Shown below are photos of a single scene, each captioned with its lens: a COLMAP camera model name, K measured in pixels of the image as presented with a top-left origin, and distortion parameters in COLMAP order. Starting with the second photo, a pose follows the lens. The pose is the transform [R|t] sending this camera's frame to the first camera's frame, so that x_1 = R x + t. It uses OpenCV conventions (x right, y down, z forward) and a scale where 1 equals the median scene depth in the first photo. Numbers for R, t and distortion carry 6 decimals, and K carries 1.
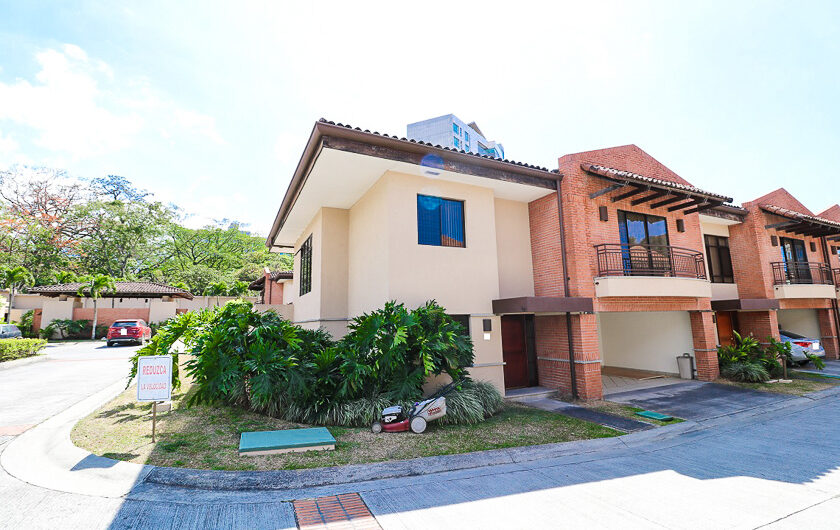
lens RADIAL K [[388.4, 0, 427.2], [0, 388.4, 262.4], [0, 0, 1]] dist [-0.004618, -0.009711]
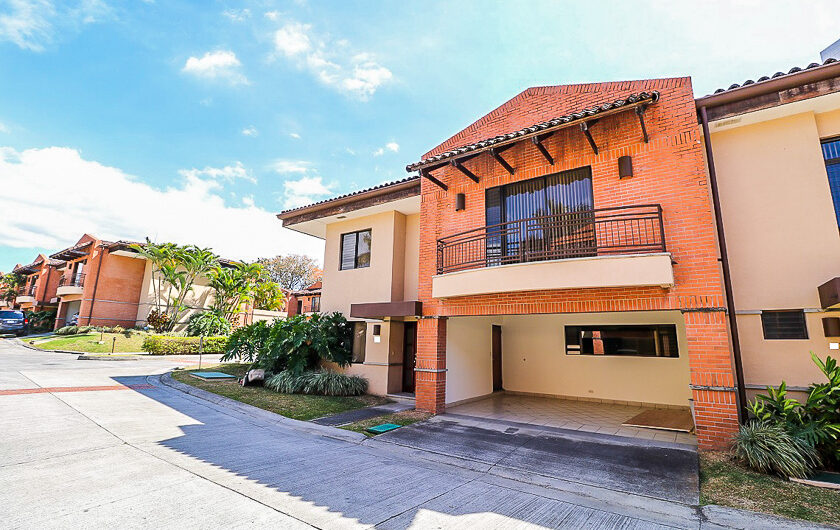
lens RADIAL K [[388.4, 0, 427.2], [0, 388.4, 262.4], [0, 0, 1]] dist [-0.004618, -0.009711]
pose [[0.487121, -0.147174, -0.860844, 1.165553], [0.103287, 0.988489, -0.110550, 0.097285], [0.867205, -0.035063, 0.496715, 0.512710]]
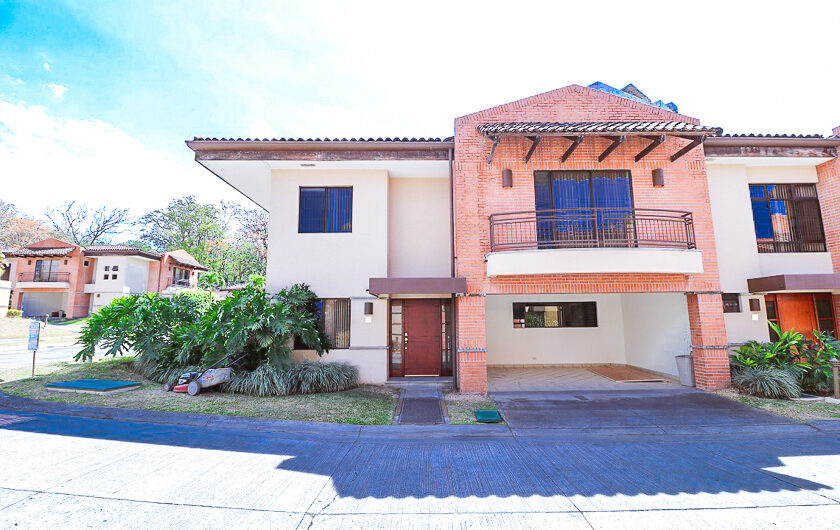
lens RADIAL K [[388.4, 0, 427.2], [0, 388.4, 262.4], [0, 0, 1]] dist [-0.004618, -0.009711]
pose [[0.897108, -0.050163, -0.438954, 0.673344], [0.057103, 0.998365, 0.002612, 0.046028], [0.438105, -0.027409, 0.898506, 0.161127]]
